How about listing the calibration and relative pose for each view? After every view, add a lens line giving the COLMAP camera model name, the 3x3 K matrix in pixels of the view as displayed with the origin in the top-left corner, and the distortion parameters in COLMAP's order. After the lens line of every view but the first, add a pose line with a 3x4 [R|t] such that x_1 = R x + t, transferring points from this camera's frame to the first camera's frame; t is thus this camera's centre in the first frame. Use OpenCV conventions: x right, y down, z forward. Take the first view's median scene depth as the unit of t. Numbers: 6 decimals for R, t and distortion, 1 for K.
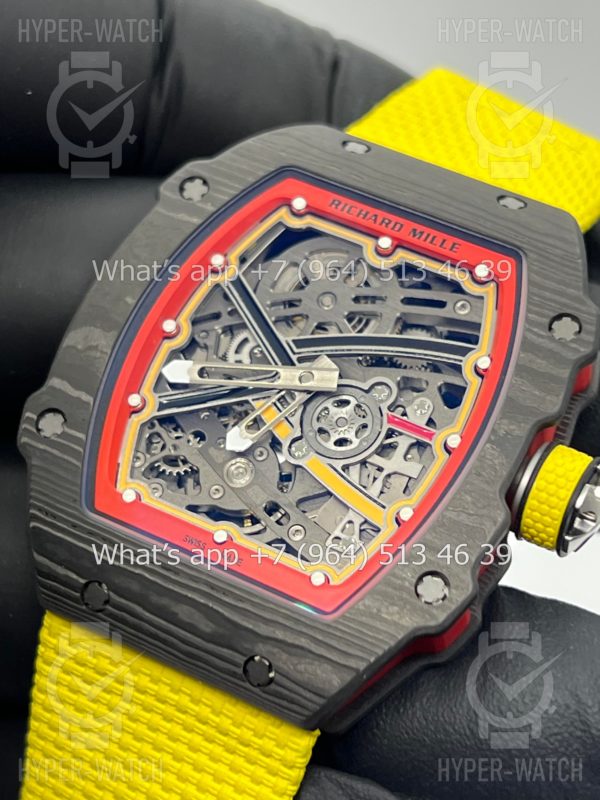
lens RADIAL K [[1930.7, 0, 305.6], [0, 1930.7, 399.7], [0, 0, 1]] dist [0.232212, 0.000000]
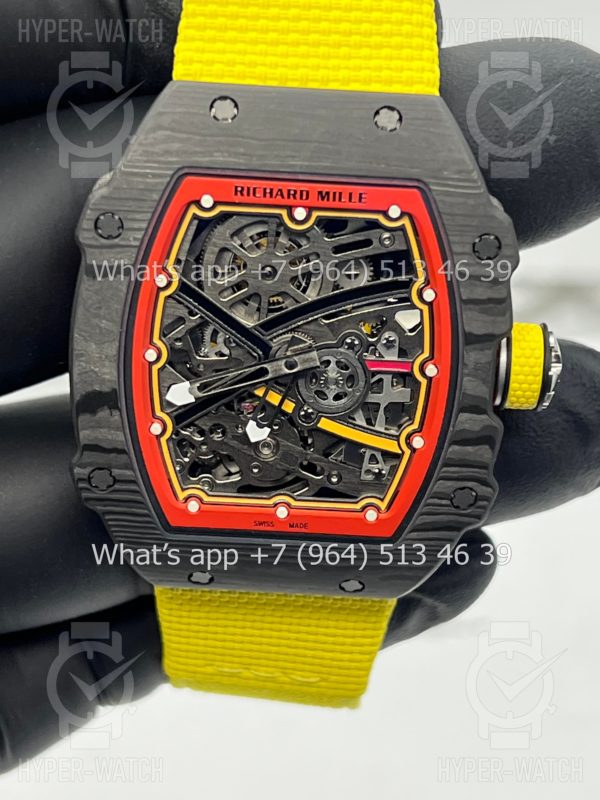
lens RADIAL K [[1930.7, 0, 302.0], [0, 1930.7, 404.4], [0, 0, 1]] dist [0.232212, 0.000000]
pose [[0.902575, -0.429955, 0.022301, -0.029312], [0.302694, 0.670554, 0.677299, -0.768035], [-0.306162, -0.604562, 0.735370, 0.134050]]
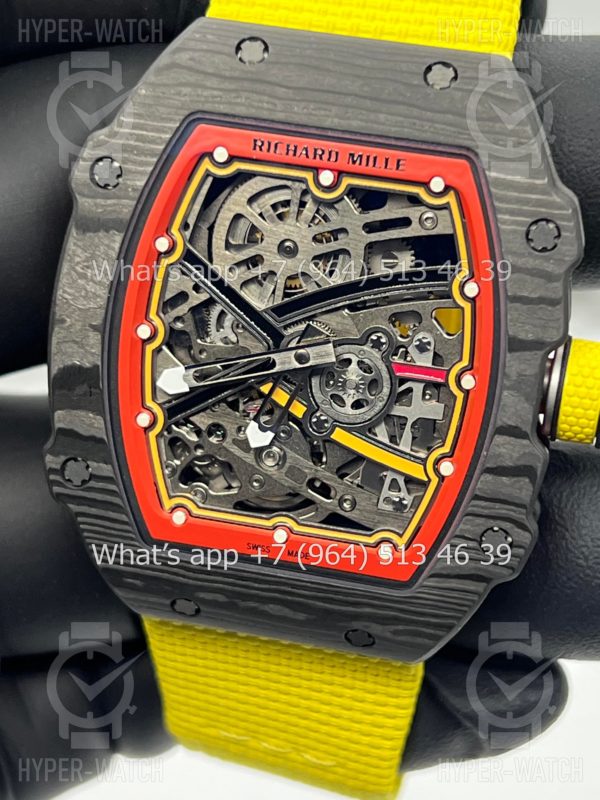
lens RADIAL K [[1930.7, 0, 295.6], [0, 1930.7, 400.6], [0, 0, 1]] dist [0.232212, 0.000000]
pose [[0.939020, -0.332974, -0.085848, 0.073328], [0.323842, 0.772400, 0.546374, -0.525036], [-0.115619, -0.540857, 0.833130, 0.172685]]
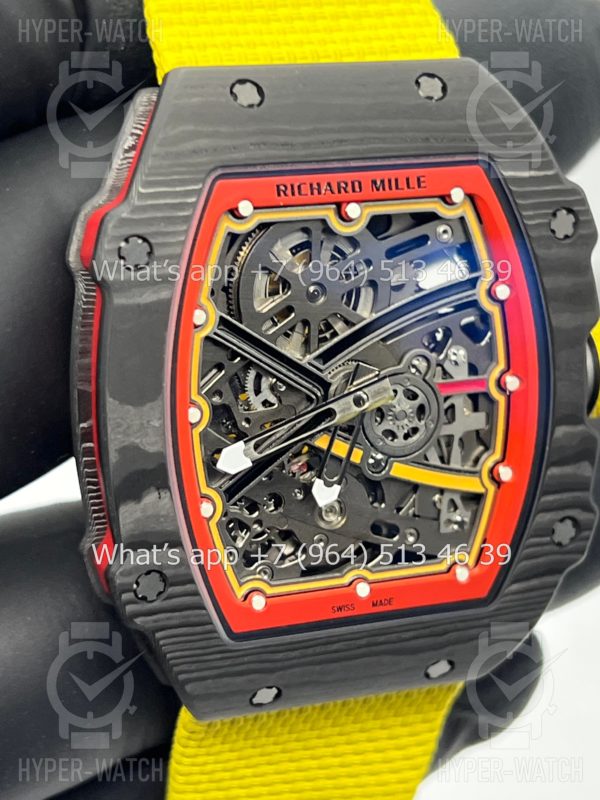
lens RADIAL K [[1930.7, 0, 299.4], [0, 1930.7, 401.0], [0, 0, 1]] dist [0.232212, 0.000000]
pose [[0.749246, -0.551398, 0.366866, -0.361137], [0.188492, 0.708560, 0.680010, -0.644986], [-0.634903, -0.440343, 0.634820, 0.422875]]
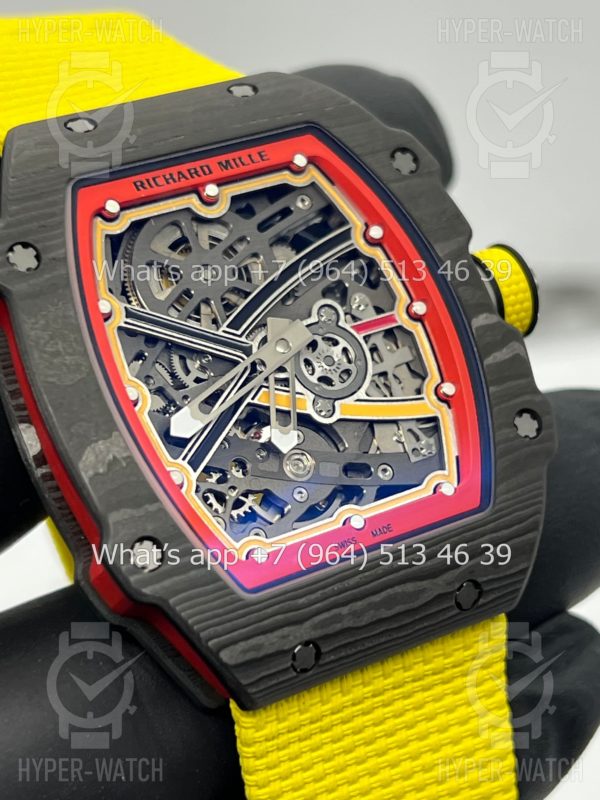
lens RADIAL K [[1930.7, 0, 306.5], [0, 1930.7, 403.6], [0, 0, 1]] dist [0.232212, 0.000000]
pose [[0.515228, -0.593071, 0.618714, -0.601820], [0.468333, 0.799420, 0.376288, -0.342539], [-0.717778, 0.095890, 0.689638, 0.327149]]
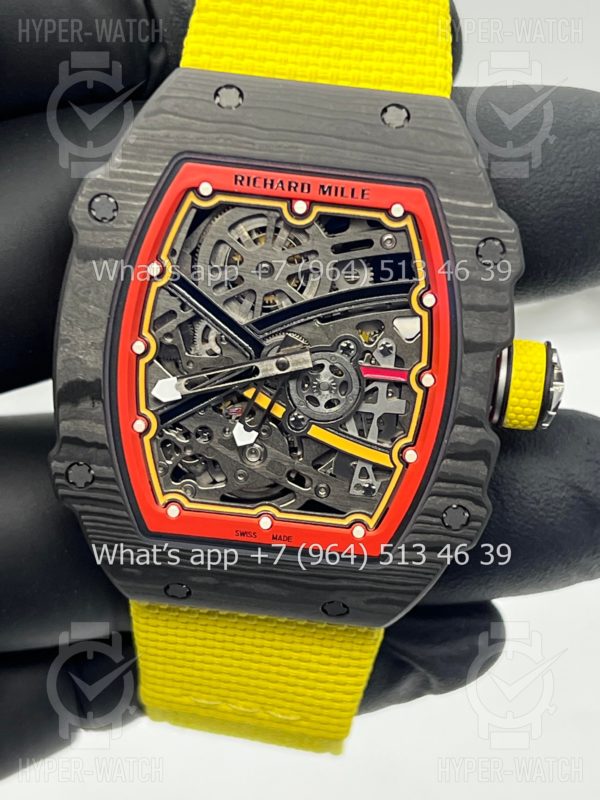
lens RADIAL K [[1930.7, 0, 308.0], [0, 1930.7, 400.9], [0, 0, 1]] dist [0.232212, 0.000000]
pose [[0.926491, -0.373383, 0.046908, -0.045631], [0.274997, 0.756850, 0.592921, -0.645896], [-0.256889, -0.536436, 0.803893, 0.089466]]
